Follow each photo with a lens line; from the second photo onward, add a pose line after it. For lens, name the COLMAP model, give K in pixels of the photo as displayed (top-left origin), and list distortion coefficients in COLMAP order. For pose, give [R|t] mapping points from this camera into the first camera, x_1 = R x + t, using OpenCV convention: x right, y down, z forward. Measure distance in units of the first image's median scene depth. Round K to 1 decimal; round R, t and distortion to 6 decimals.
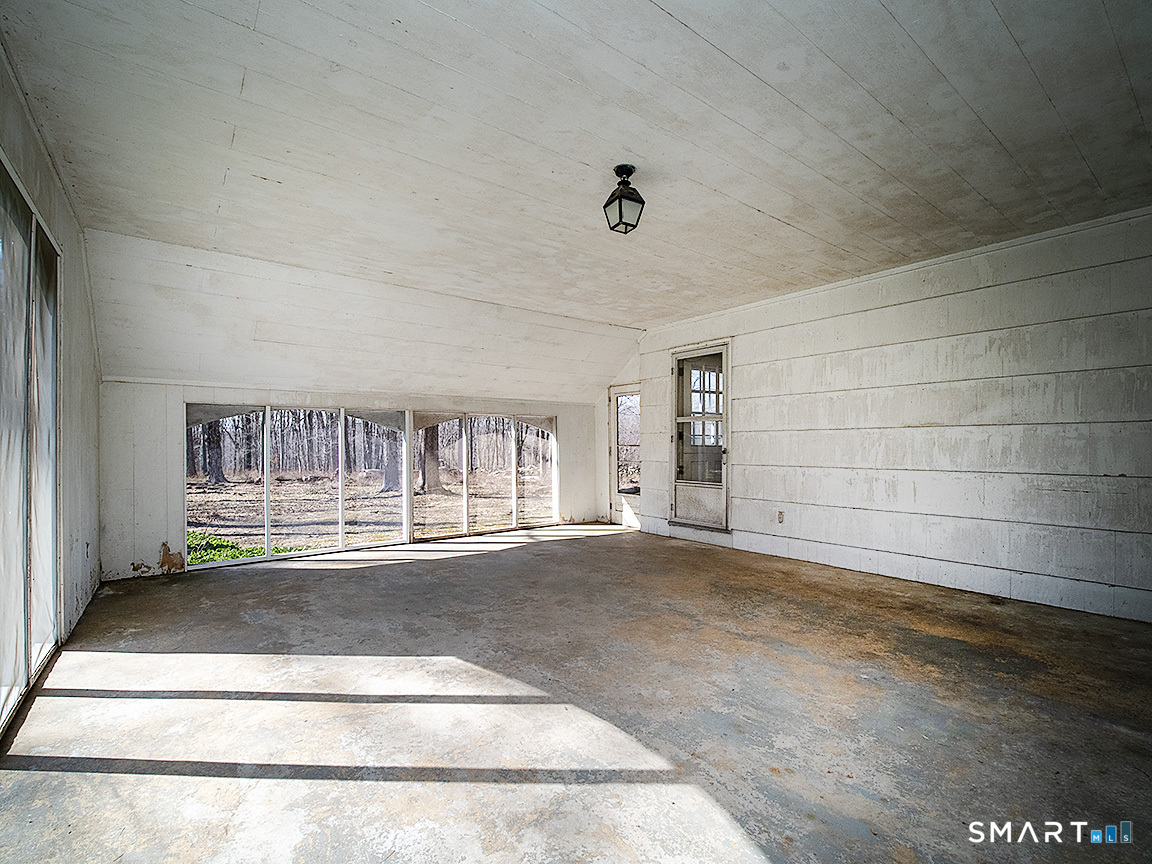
lens RADIAL K [[535.3, 0, 580.6], [0, 535.3, 431.6], [0, 0, 1]] dist [-0.016351, -0.000709]
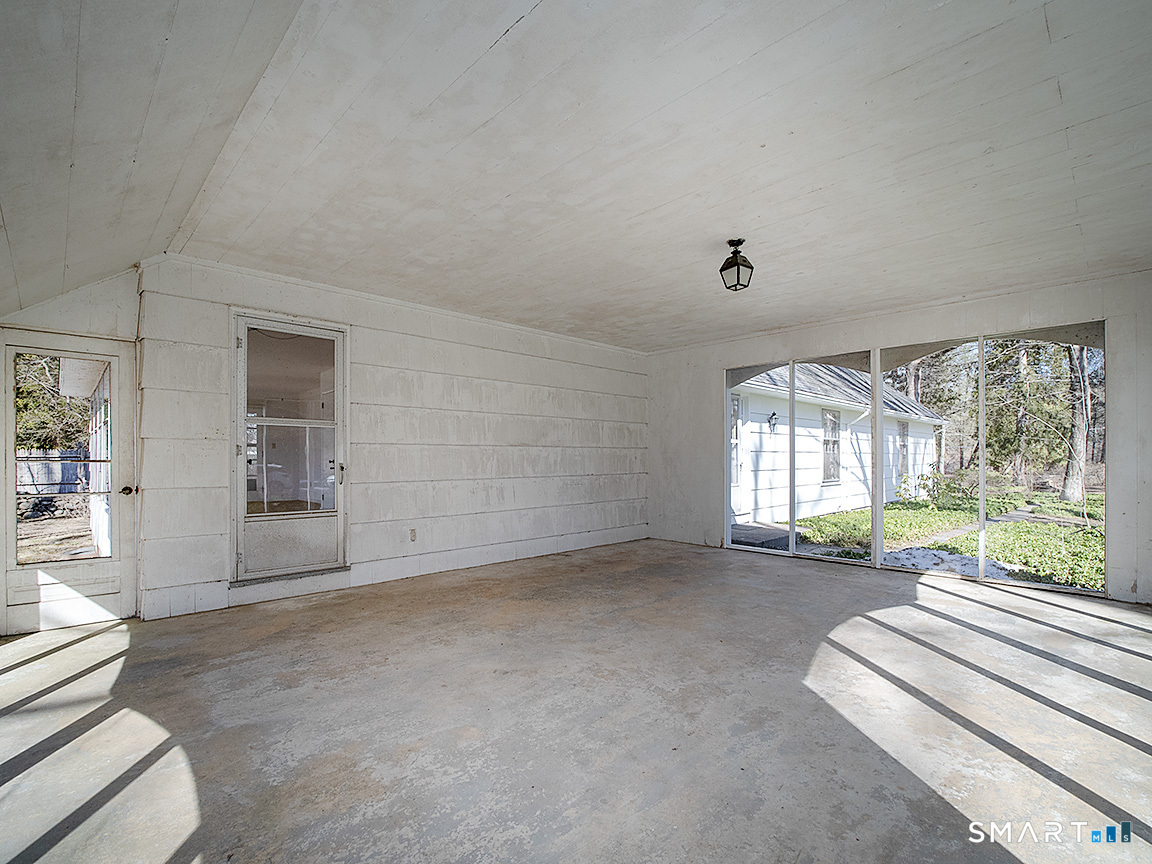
lens RADIAL K [[545.1, 0, 577.6], [0, 545.1, 454.8], [0, 0, 1]] dist [-0.009277, -0.000254]
pose [[-0.130970, 0.007530, 0.991358, -0.805354], [-0.024130, 0.999651, -0.010781, 0.026256], [-0.991093, -0.025333, -0.130742, 1.075099]]
